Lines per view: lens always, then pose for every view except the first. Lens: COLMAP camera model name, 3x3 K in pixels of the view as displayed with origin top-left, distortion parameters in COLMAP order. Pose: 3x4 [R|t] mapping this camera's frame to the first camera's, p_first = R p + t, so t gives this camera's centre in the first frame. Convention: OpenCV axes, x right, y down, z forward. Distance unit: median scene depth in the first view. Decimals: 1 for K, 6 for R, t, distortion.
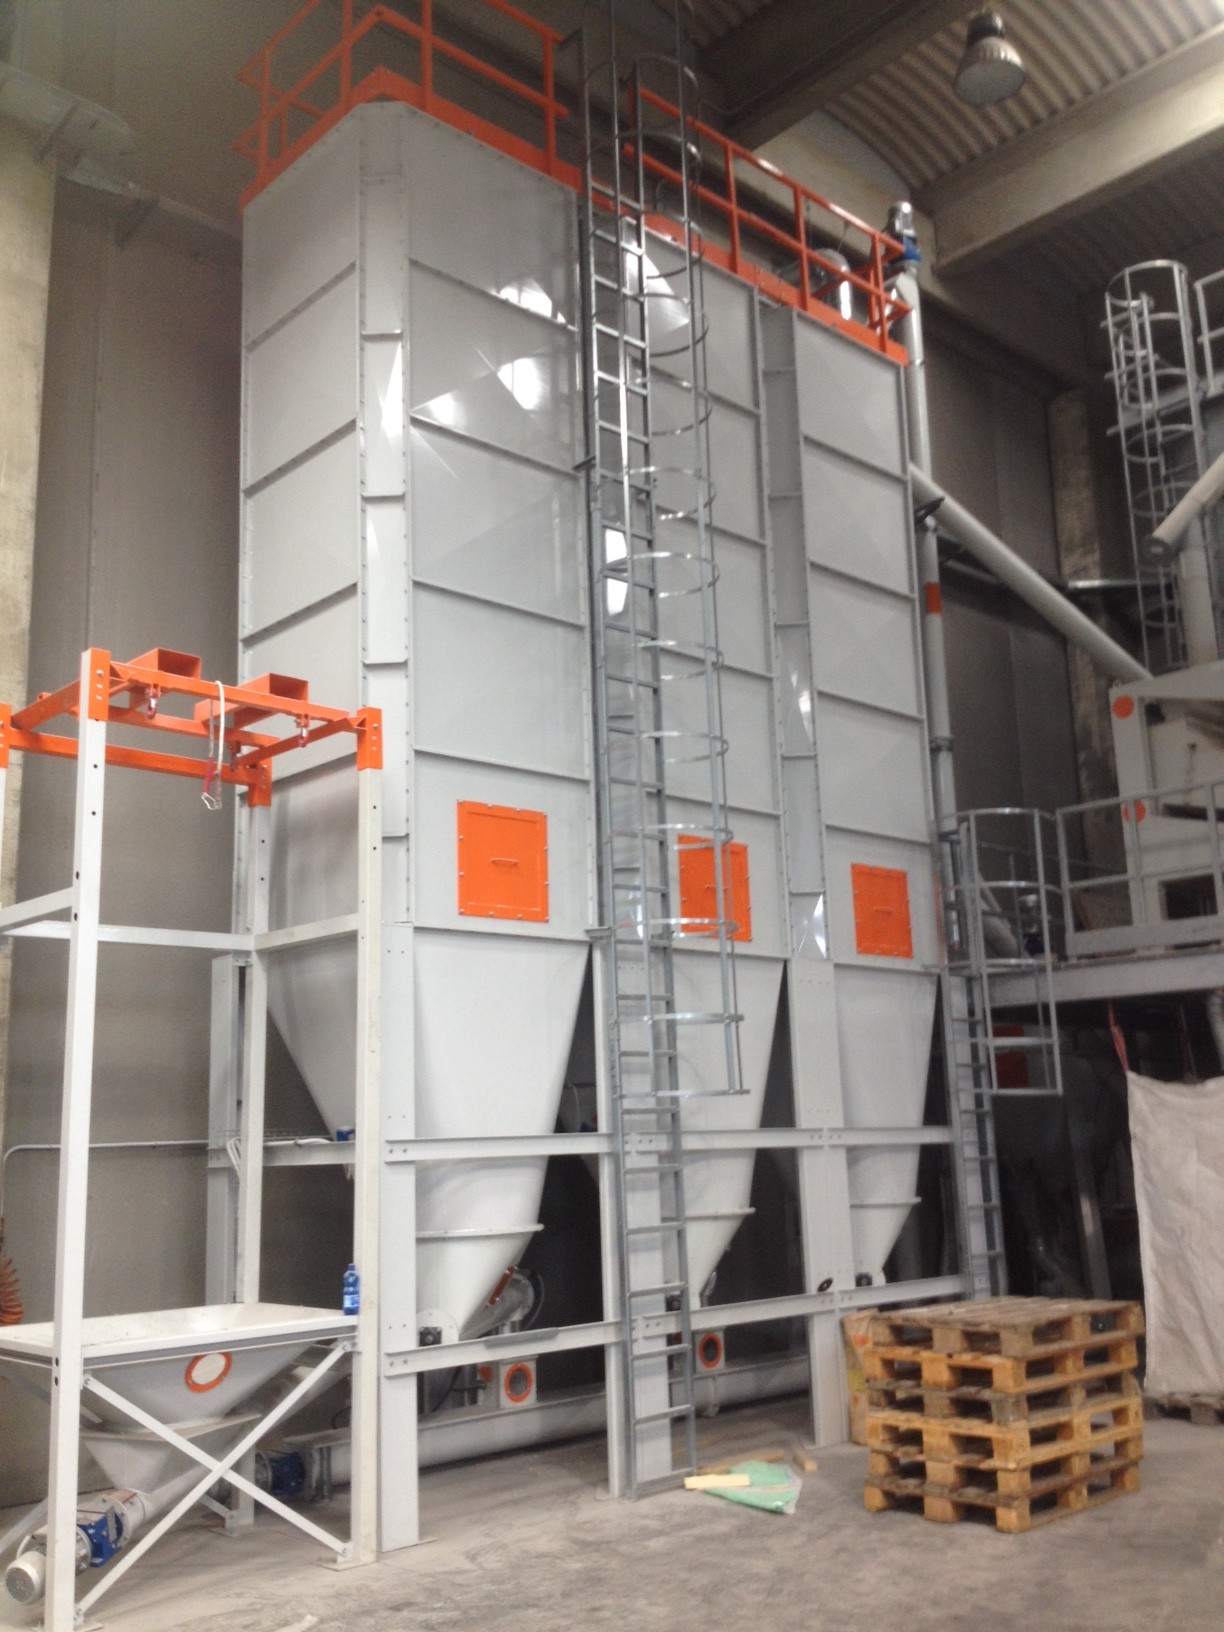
lens RADIAL K [[1694.6, 0, 612.0], [0, 1694.6, 816.0], [0, 0, 1]] dist [-0.000857, -0.282105]
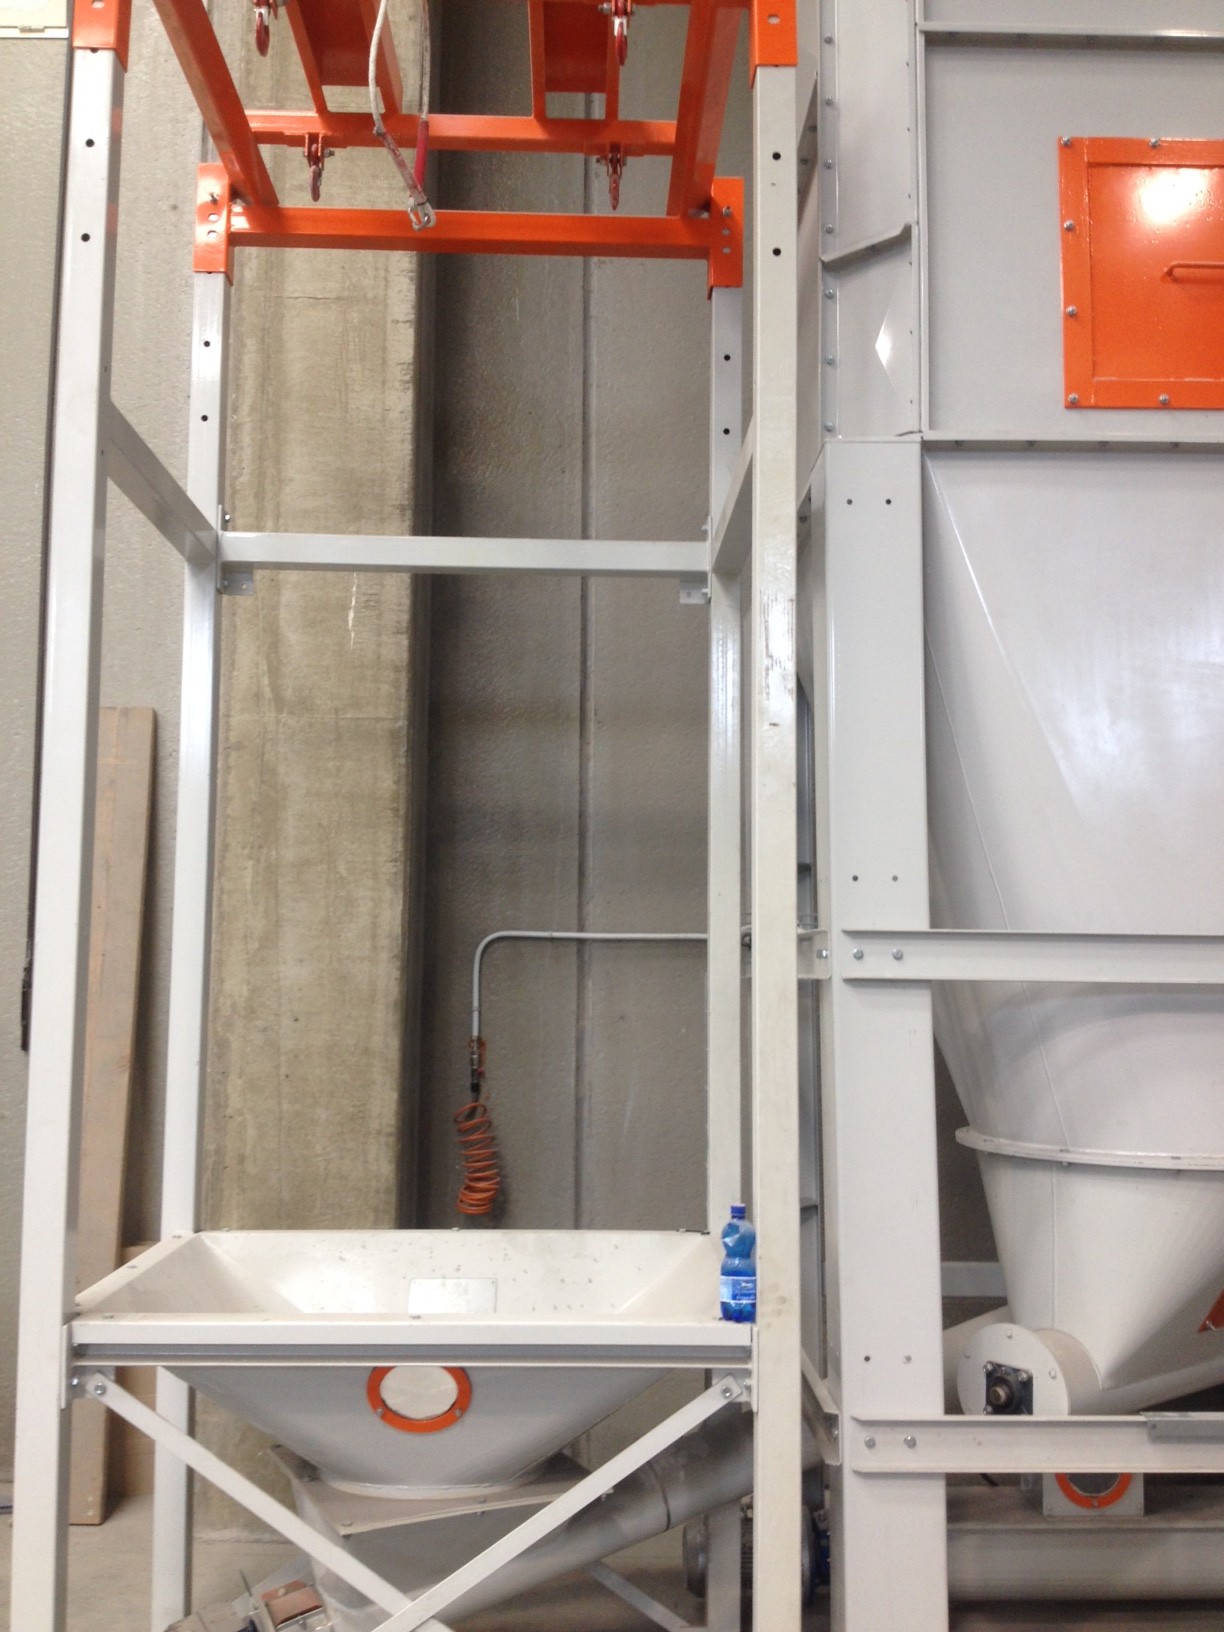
lens RADIAL K [[1594.9, 0, 612.0], [0, 1594.9, 816.0], [0, 0, 1]] dist [0.005461, -0.001567]
pose [[0.690004, -0.026399, -0.723324, 0.120363], [0.107901, 0.991920, 0.066729, 0.125481], [0.715718, -0.124091, 0.687277, 0.666364]]
